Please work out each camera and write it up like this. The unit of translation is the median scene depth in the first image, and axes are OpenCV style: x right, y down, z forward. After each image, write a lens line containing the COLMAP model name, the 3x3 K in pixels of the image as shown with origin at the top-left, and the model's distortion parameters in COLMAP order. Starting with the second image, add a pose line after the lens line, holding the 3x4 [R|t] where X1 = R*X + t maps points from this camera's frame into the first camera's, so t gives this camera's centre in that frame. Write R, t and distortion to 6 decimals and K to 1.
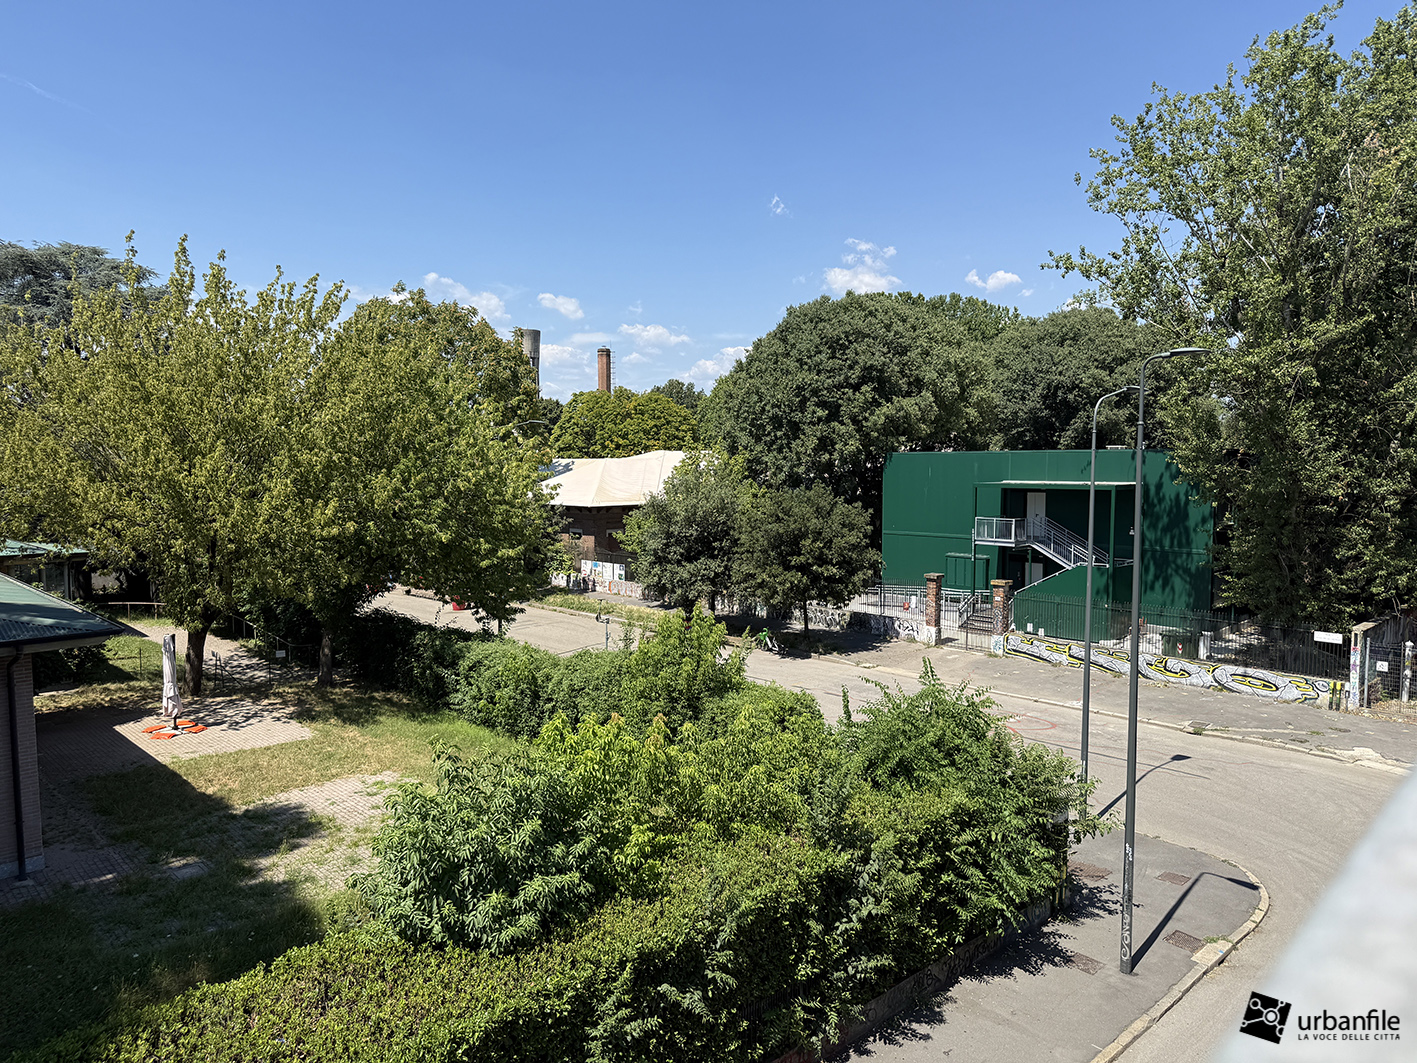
lens RADIAL K [[989.3, 0, 572.1], [0, 989.3, 504.5], [0, 0, 1]] dist [-0.032326, -0.005540]
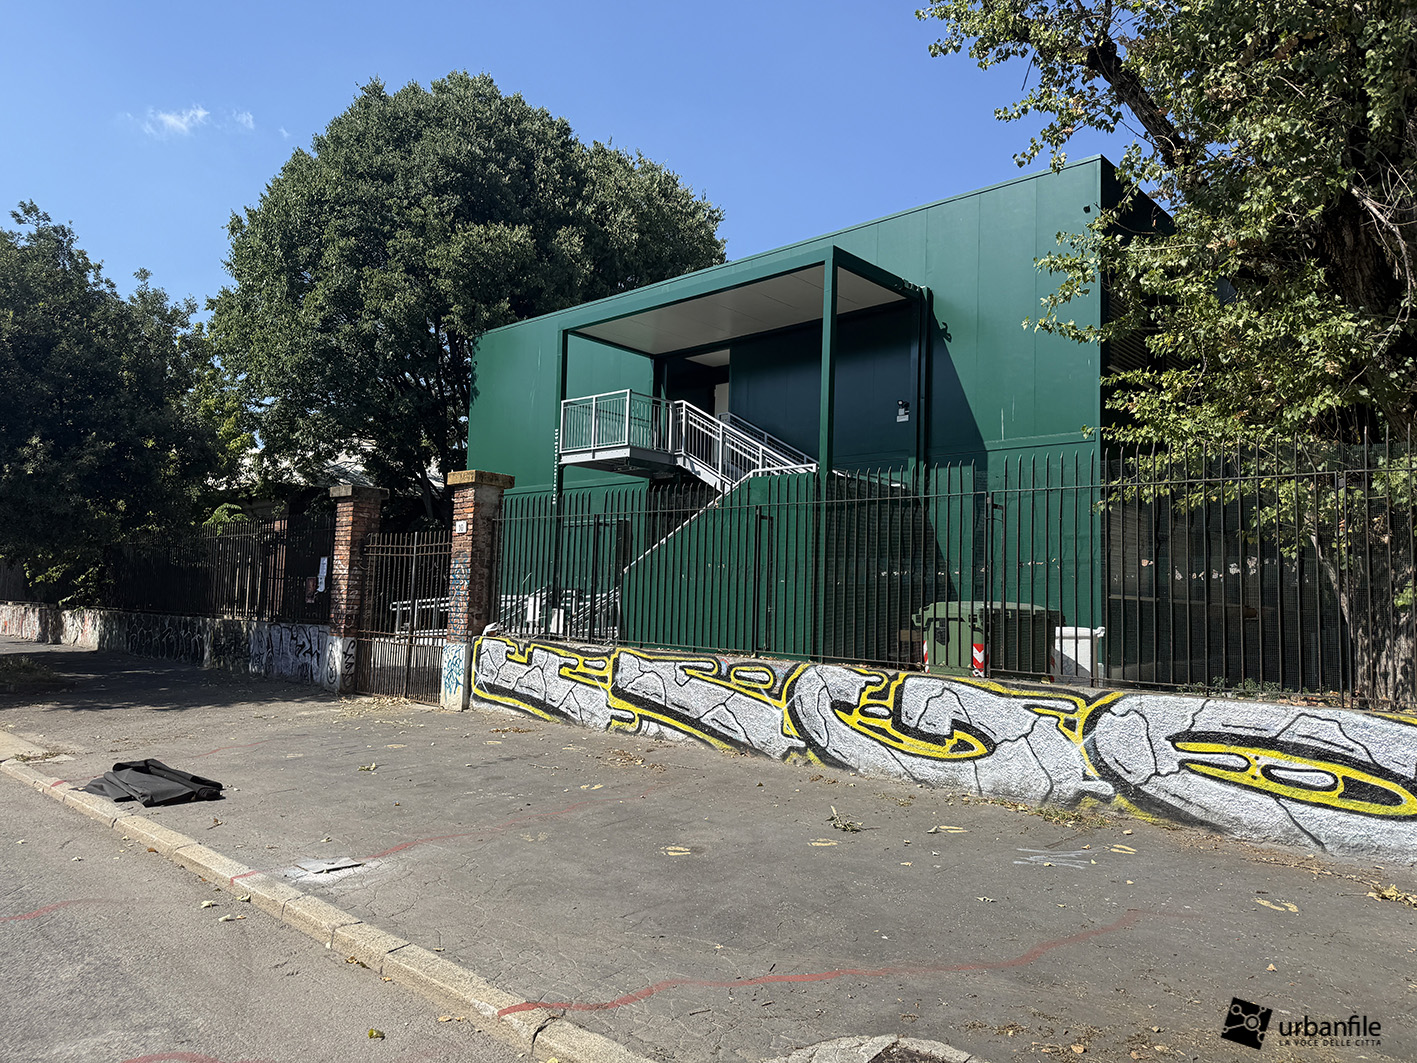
lens RADIAL K [[967.4, 0, 670.0], [0, 967.4, 524.6], [0, 0, 1]] dist [0.110095, -0.129497]
pose [[0.988994, 0.050282, 0.139148, 0.388293], [-0.031423, 0.990408, -0.134553, 0.115682], [-0.144579, 0.128700, 0.981088, 0.577125]]
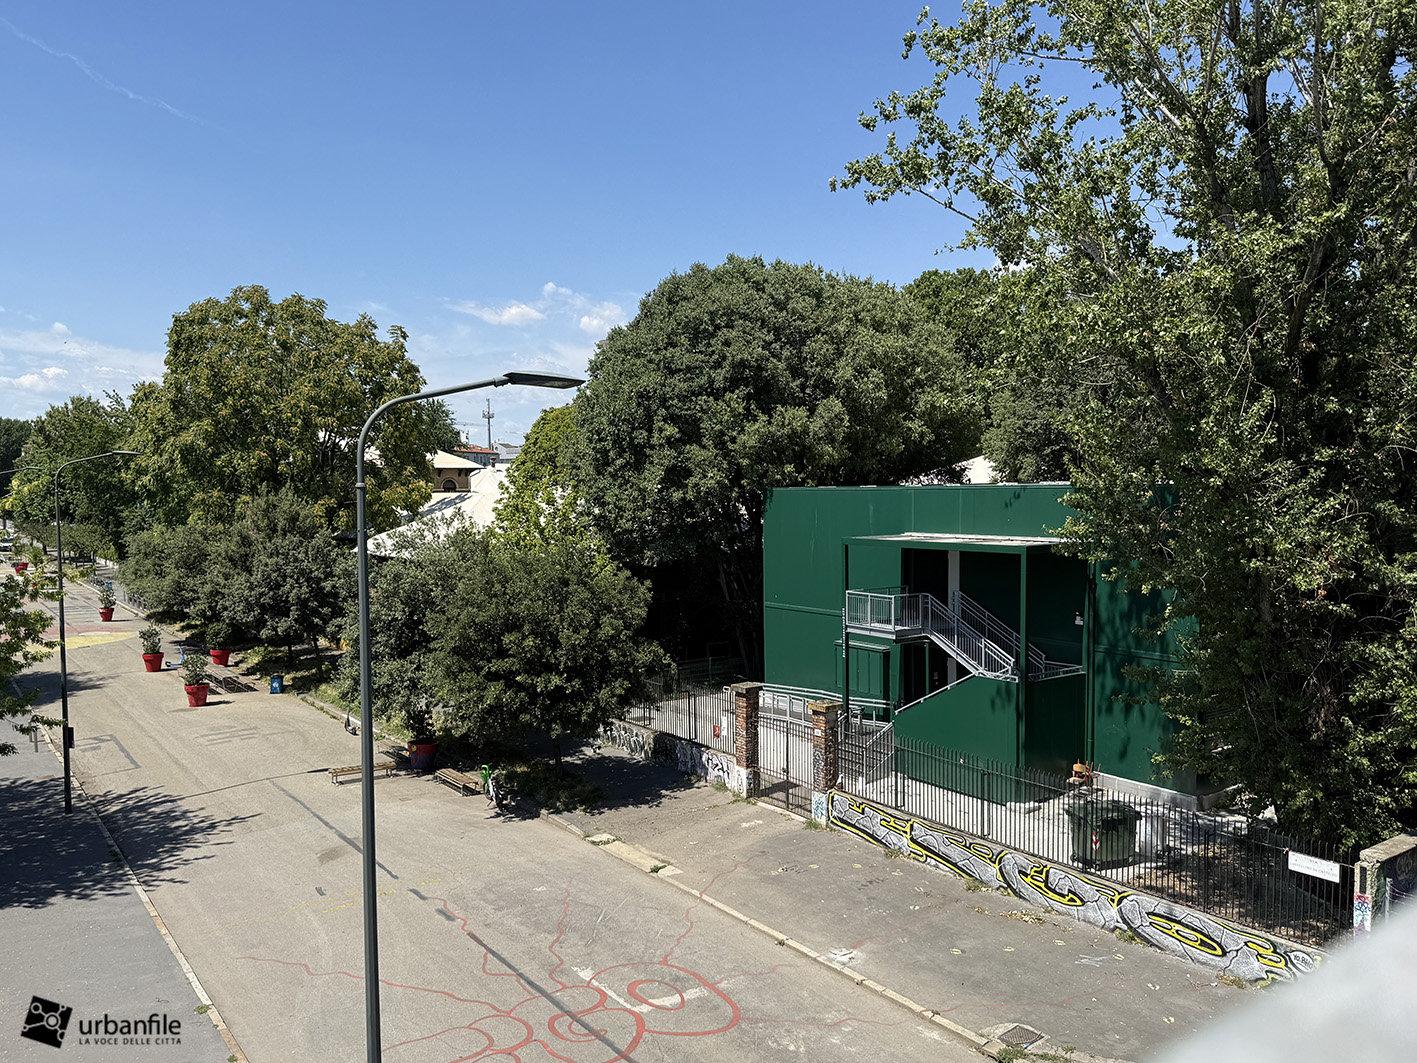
lens RADIAL K [[1071.6, 0, 610.5], [0, 1071.6, 537.7], [0, 0, 1]] dist [0.007447, -0.038794]
pose [[0.994814, -0.002630, -0.101680, 0.317355], [0.003008, 0.999989, 0.003563, -0.023612], [0.101670, -0.003850, 0.994811, 0.277563]]
